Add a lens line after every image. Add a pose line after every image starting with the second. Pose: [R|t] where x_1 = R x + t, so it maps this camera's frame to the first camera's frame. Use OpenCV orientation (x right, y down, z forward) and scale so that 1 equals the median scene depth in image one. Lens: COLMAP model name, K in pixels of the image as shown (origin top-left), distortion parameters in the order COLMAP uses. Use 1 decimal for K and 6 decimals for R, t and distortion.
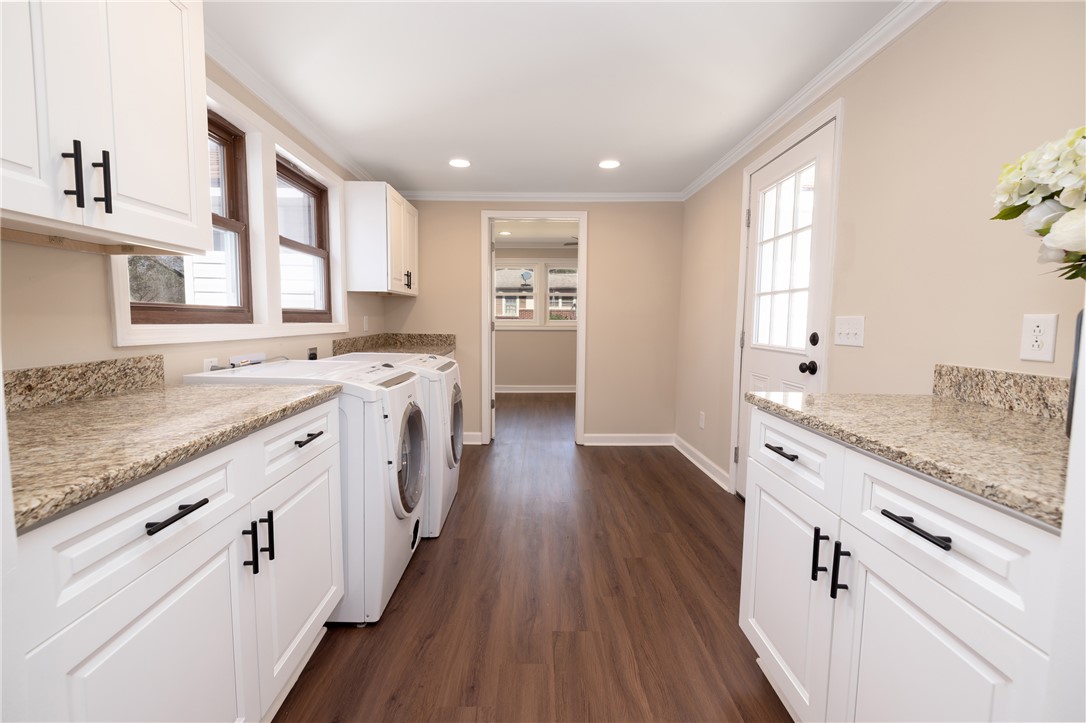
lens RADIAL K [[459.4, 0, 536.5], [0, 459.4, 355.5], [0, 0, 1]] dist [-0.003939, -0.000472]
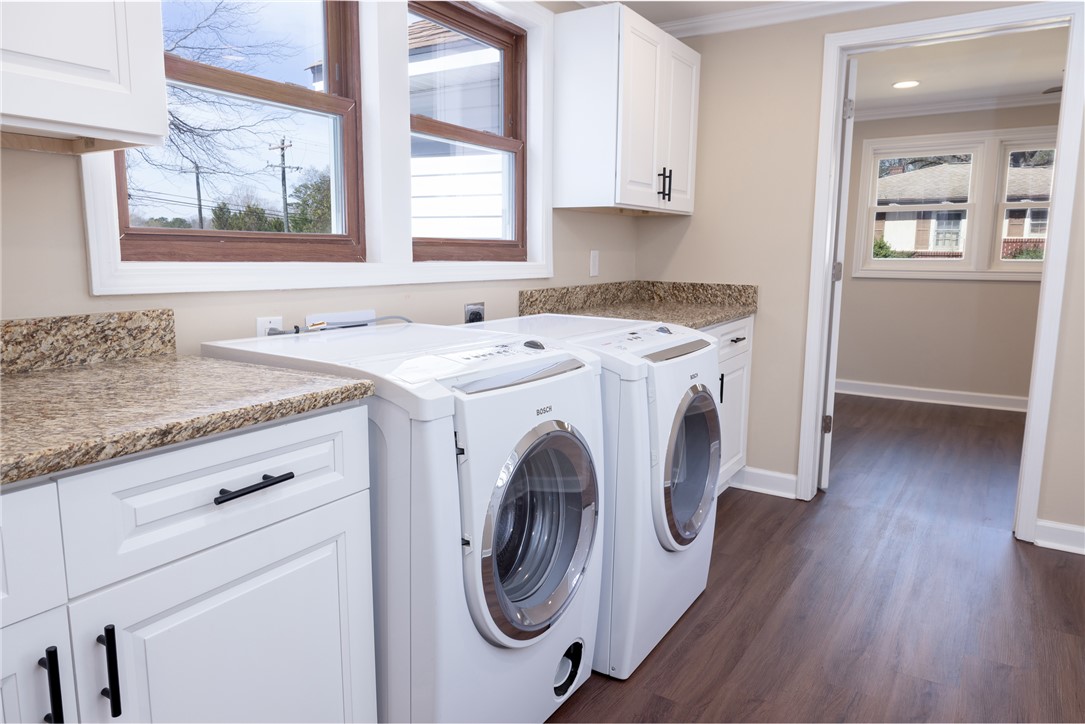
lens RADIAL K [[711.1, 0, 536.4], [0, 711.1, 356.5], [0, 0, 1]] dist [-0.000746, 0.003664]
pose [[0.831508, 0.079486, -0.549796, 0.112014], [-0.046330, 0.996185, 0.073952, -0.021635], [0.553577, -0.036019, 0.832019, 0.289040]]
